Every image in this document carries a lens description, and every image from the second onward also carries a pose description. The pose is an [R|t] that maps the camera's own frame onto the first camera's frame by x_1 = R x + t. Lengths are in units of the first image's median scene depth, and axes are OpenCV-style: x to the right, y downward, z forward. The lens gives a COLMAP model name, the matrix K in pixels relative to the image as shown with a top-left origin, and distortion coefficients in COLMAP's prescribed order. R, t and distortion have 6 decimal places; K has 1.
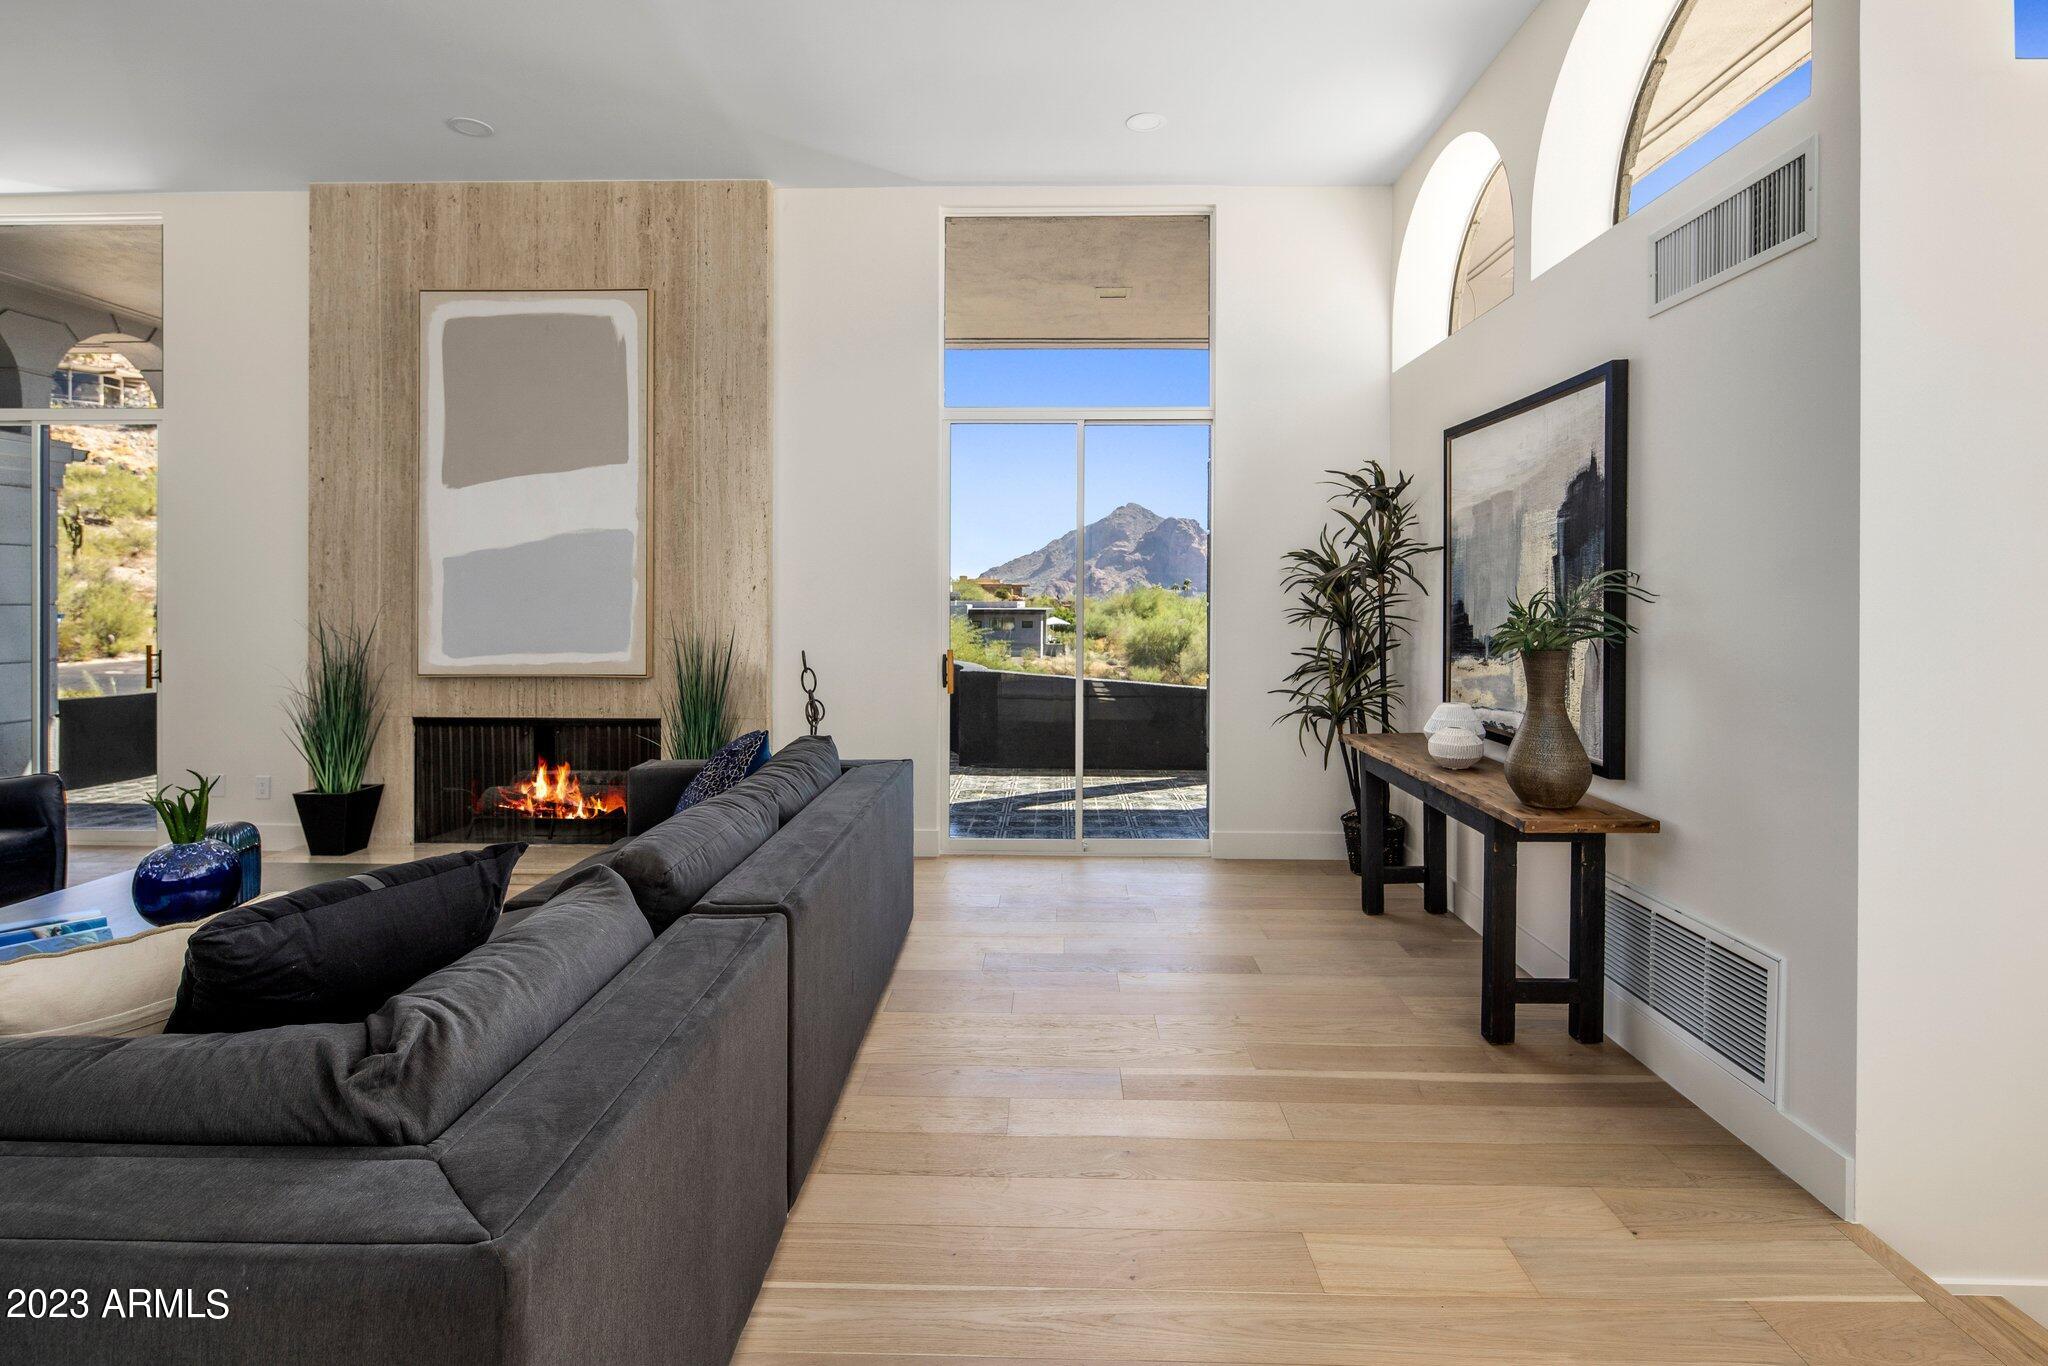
lens RADIAL K [[991.2, 0, 1031.4], [0, 991.2, 603.2], [0, 0, 1]] dist [0.001767, -0.001929]
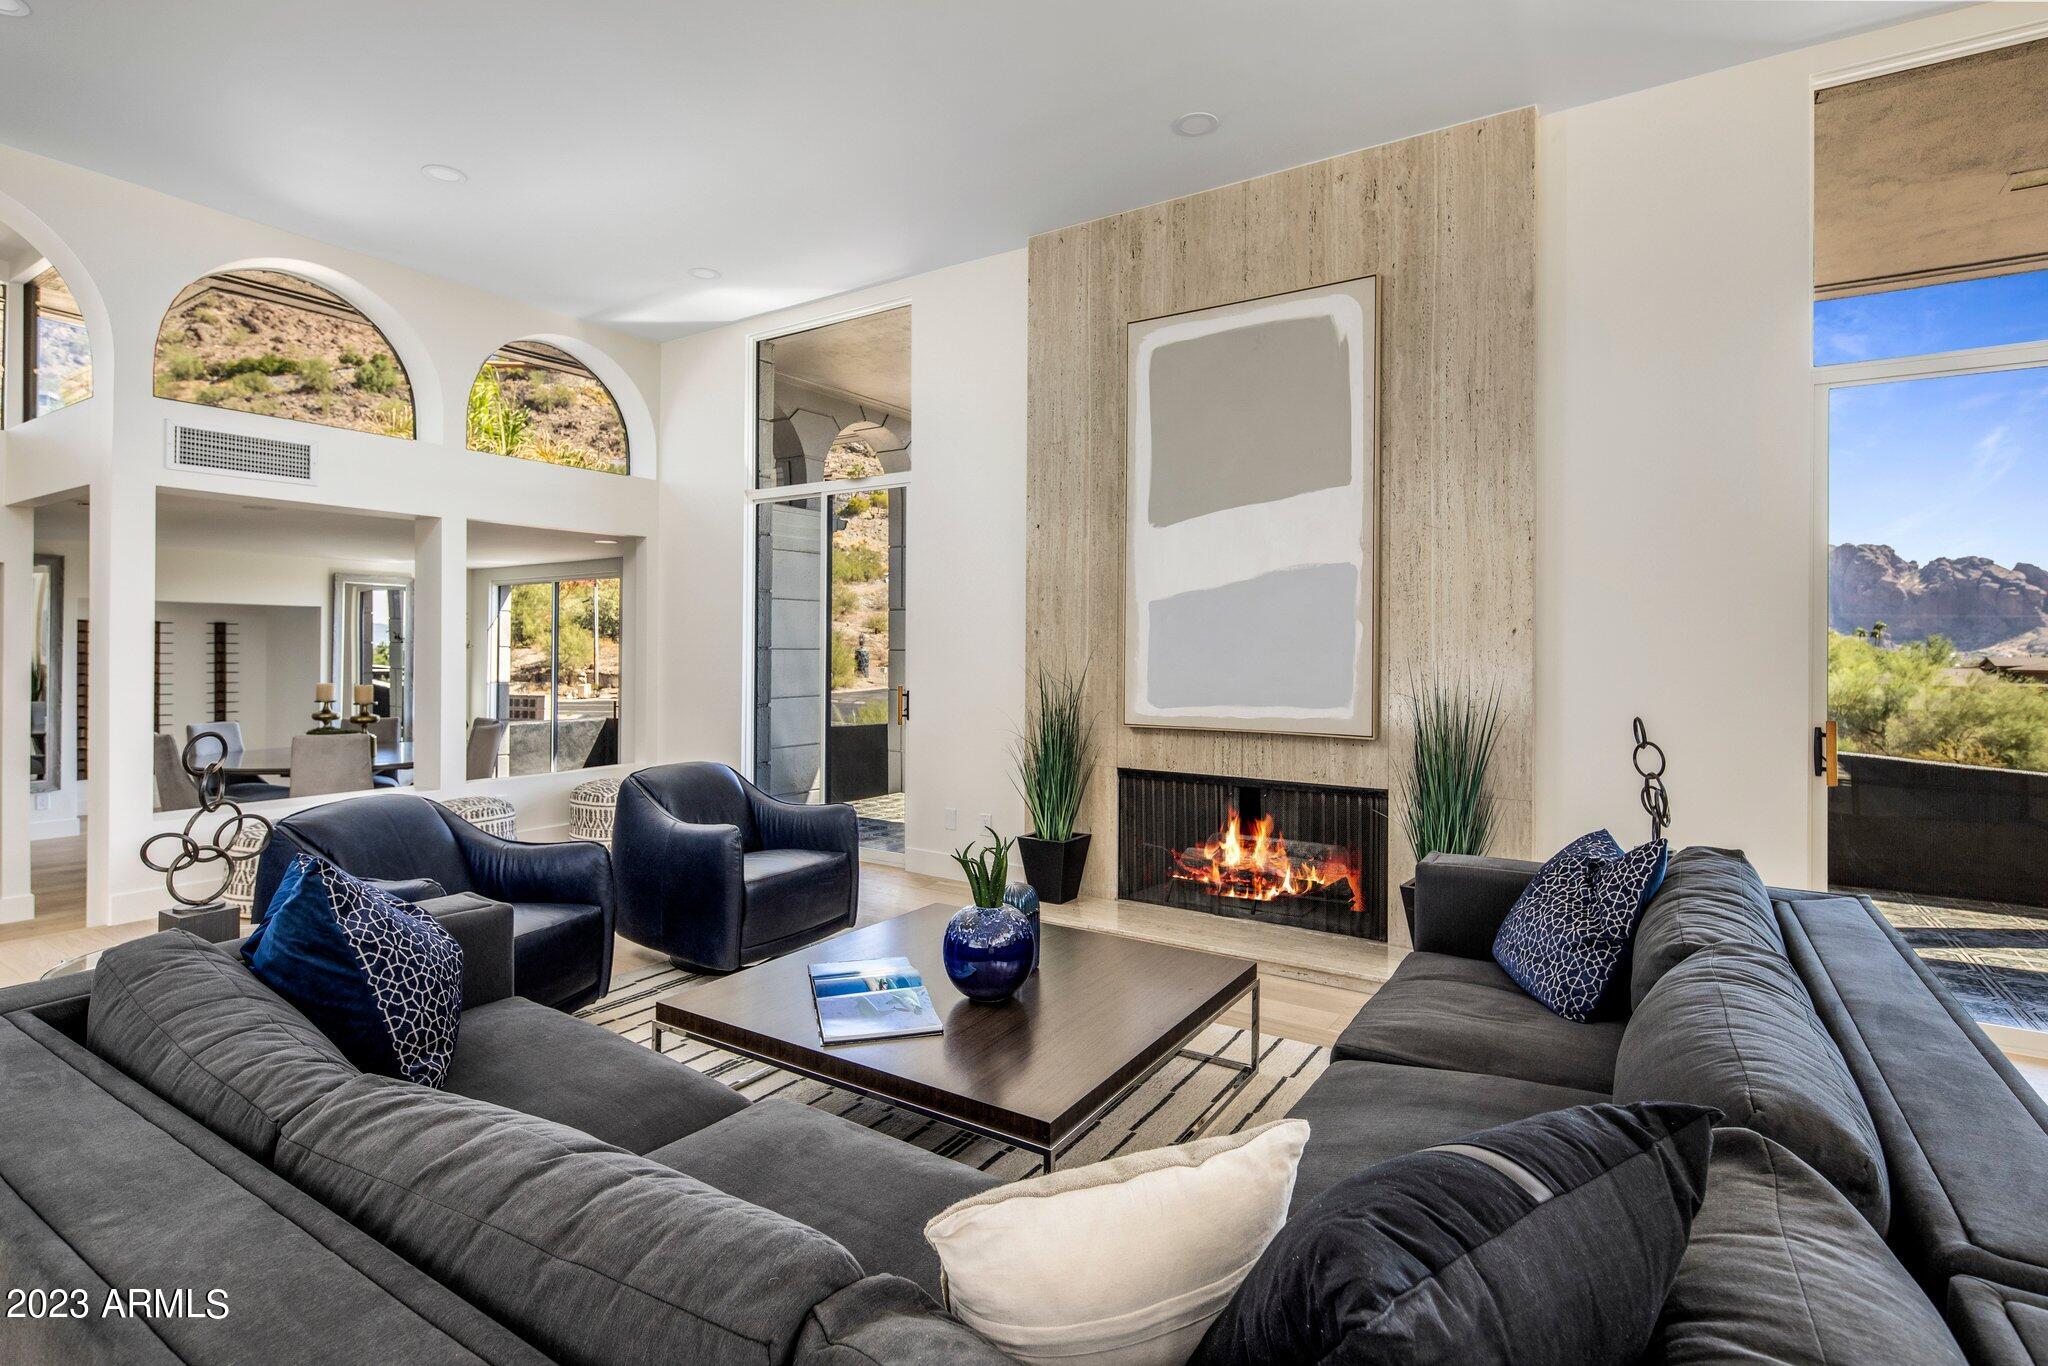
lens RADIAL K [[991.2, 0, 1022.6], [0, 991.2, 642.7], [0, 0, 1]] dist [0.001767, -0.001929]
pose [[0.850264, 0.000568, -0.526356, -0.197270], [-0.005203, 0.999960, -0.007325, 0.001169], [0.526331, 0.008966, 0.850233, 0.133292]]
